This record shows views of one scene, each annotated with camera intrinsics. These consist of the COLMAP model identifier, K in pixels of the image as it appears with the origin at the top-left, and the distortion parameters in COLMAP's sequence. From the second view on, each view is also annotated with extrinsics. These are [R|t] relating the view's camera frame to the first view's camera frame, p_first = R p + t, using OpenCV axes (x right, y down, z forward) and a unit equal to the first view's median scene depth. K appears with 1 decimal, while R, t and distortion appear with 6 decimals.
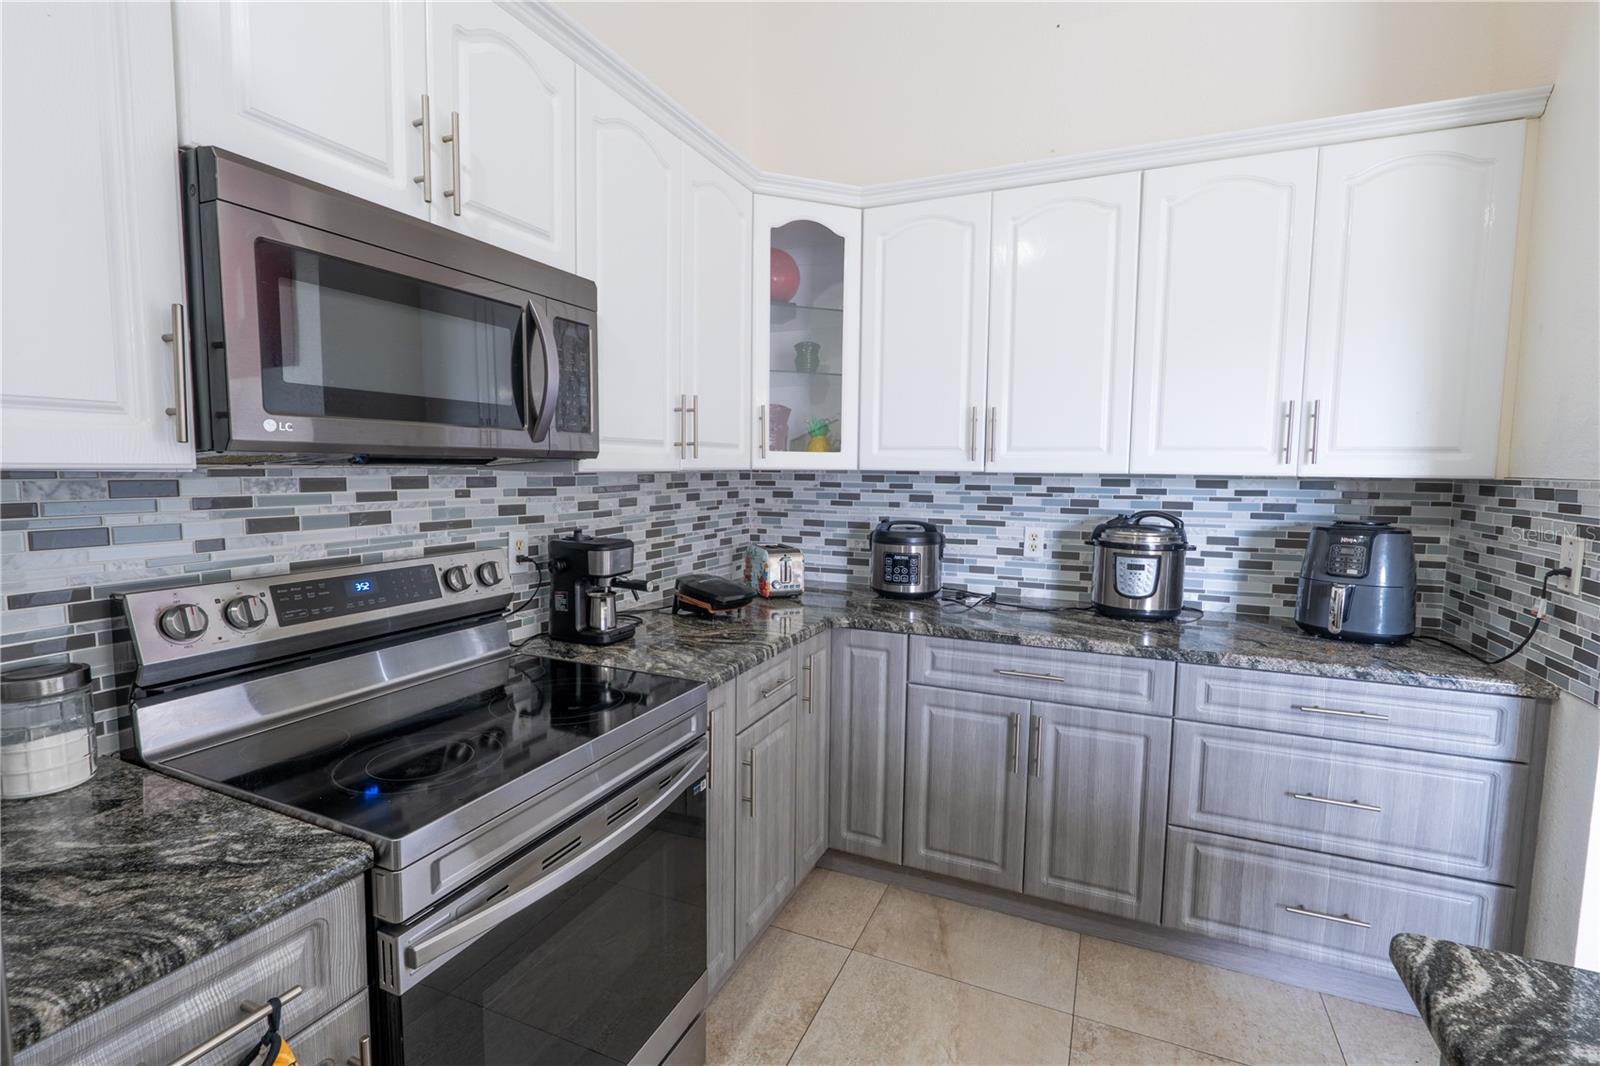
lens RADIAL K [[735.4, 0, 799.3], [0, 735.4, 532.2], [0, 0, 1]] dist [-0.018945, 0.003132]
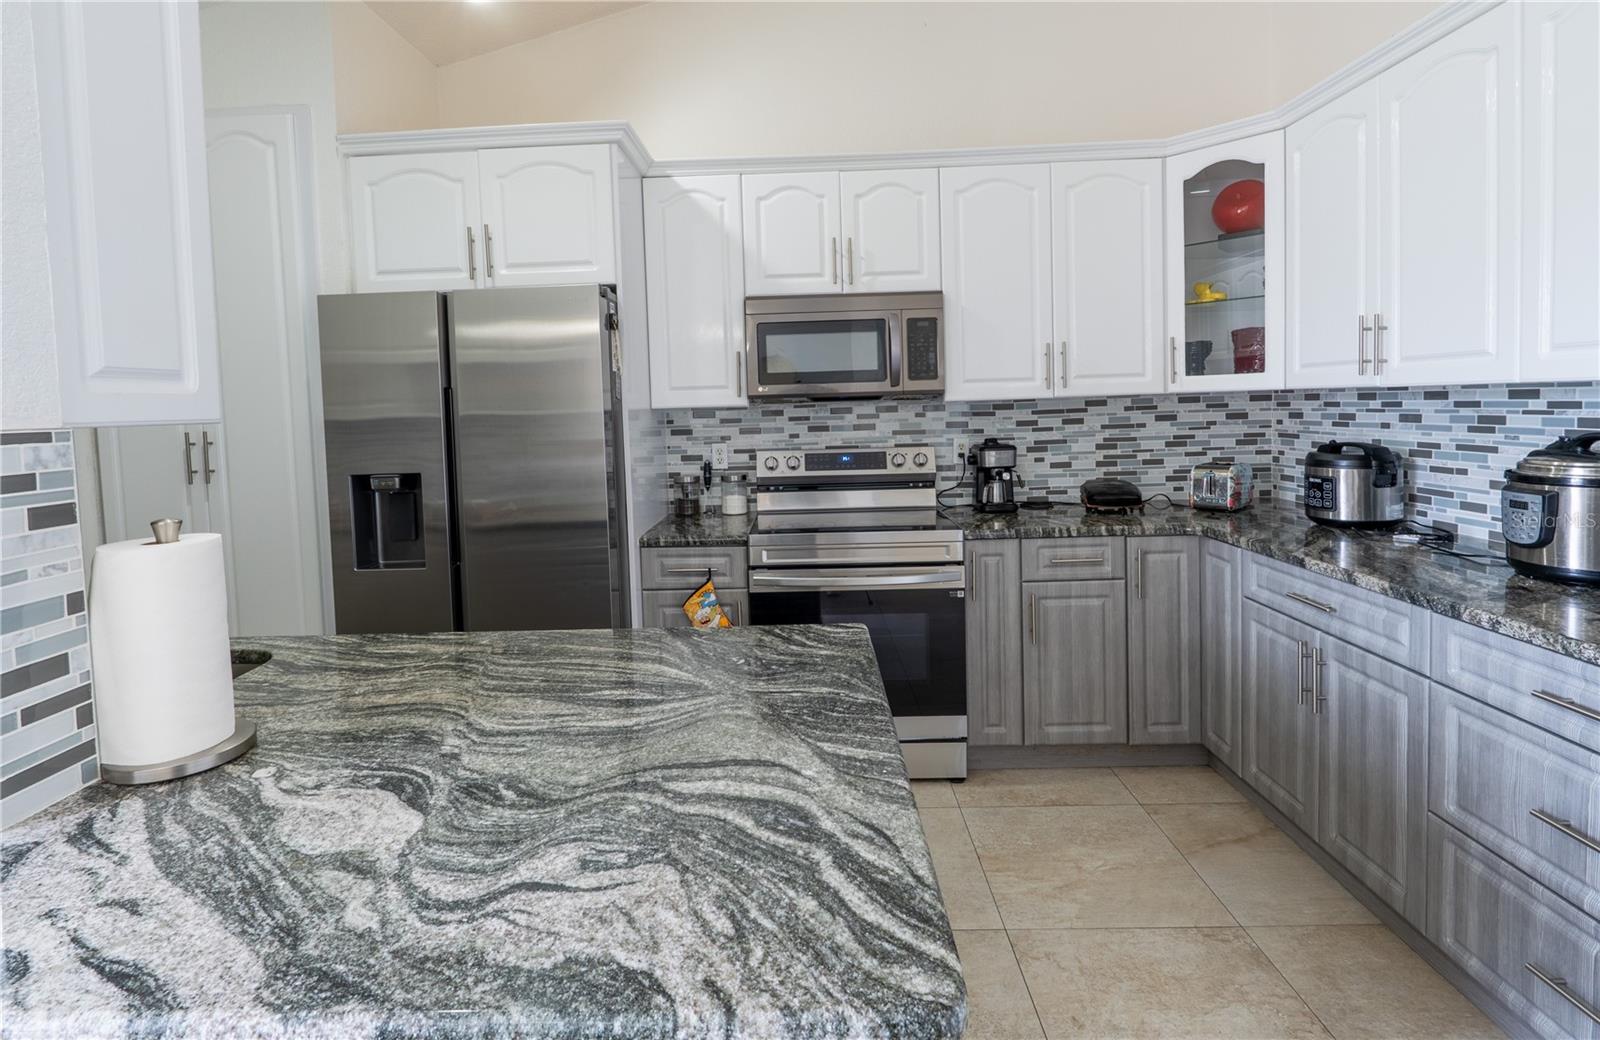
lens RADIAL K [[763.7, 0, 790.3], [0, 763.7, 439.5], [0, 0, 1]] dist [0.000740, 0.000868]
pose [[0.393680, 0.020386, -0.919022, 0.864564], [-0.047967, 0.998848, 0.001609, 0.014664], [0.917995, 0.043450, 0.394204, -0.013844]]
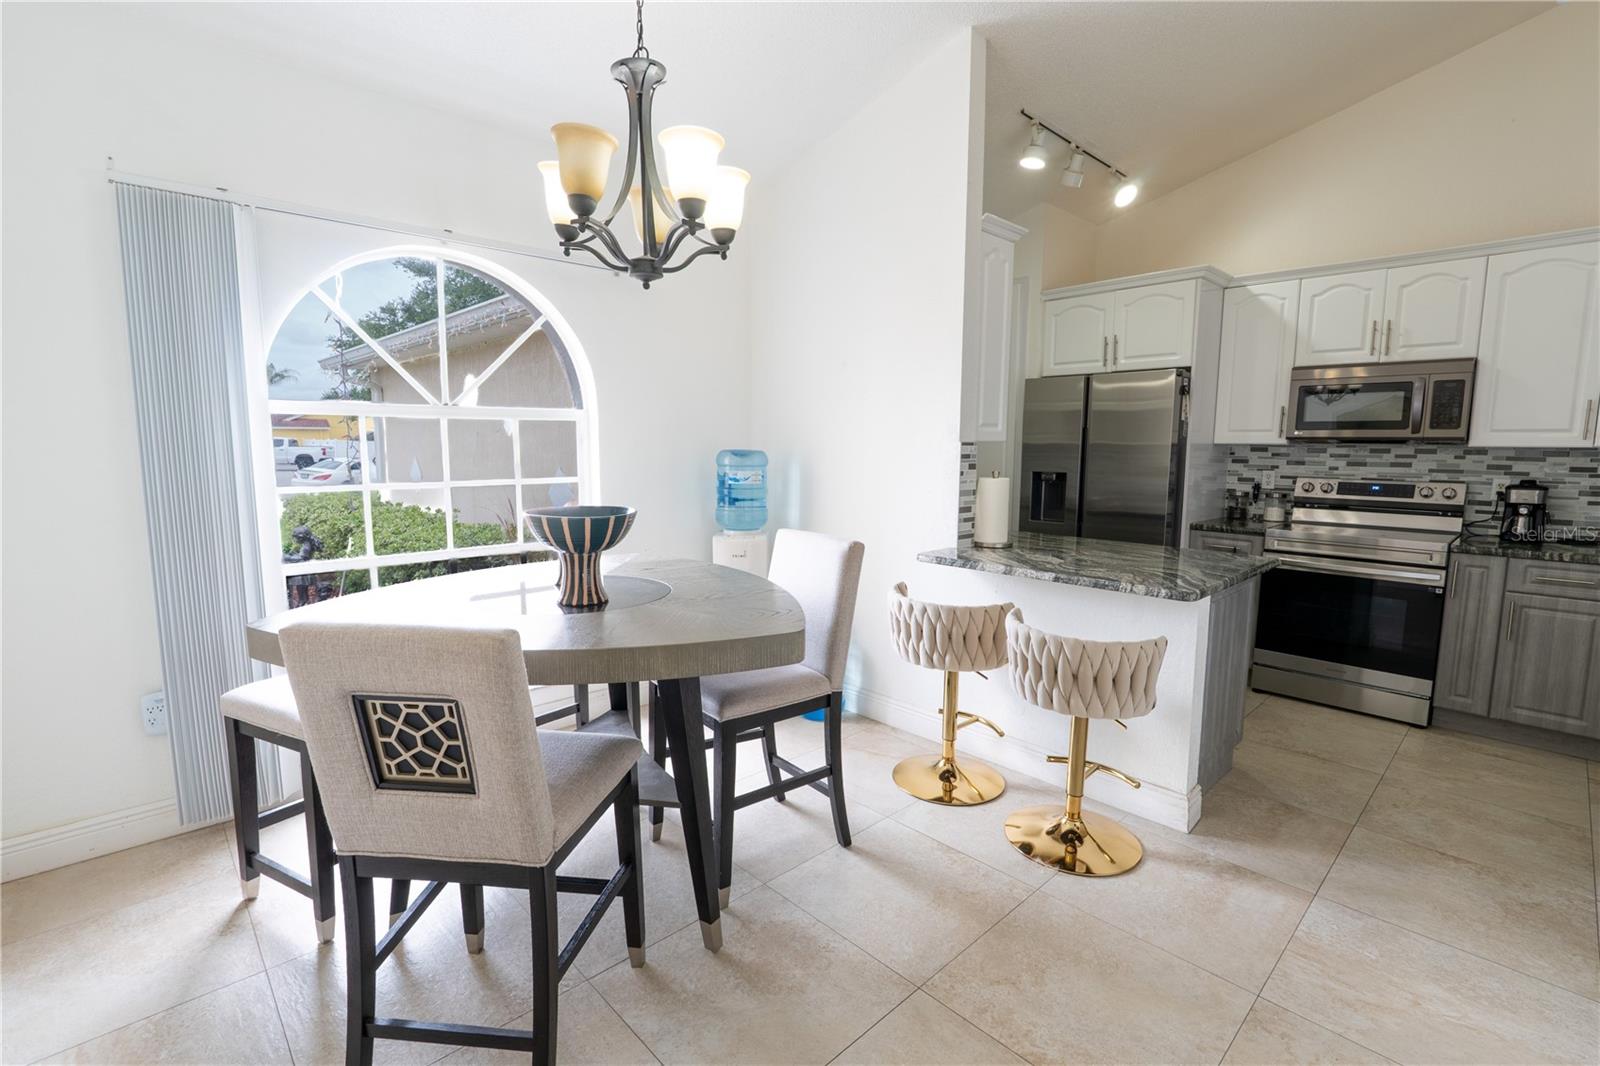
lens RADIAL K [[735.4, 0, 802.0], [0, 735.4, 536.2], [0, 0, 1]] dist [-0.018945, 0.003132]
pose [[-0.372250, 0.105626, -0.922102, 1.738229], [-0.091587, 0.984474, 0.149744, 0.025650], [0.923602, 0.140195, -0.356797, 0.004143]]
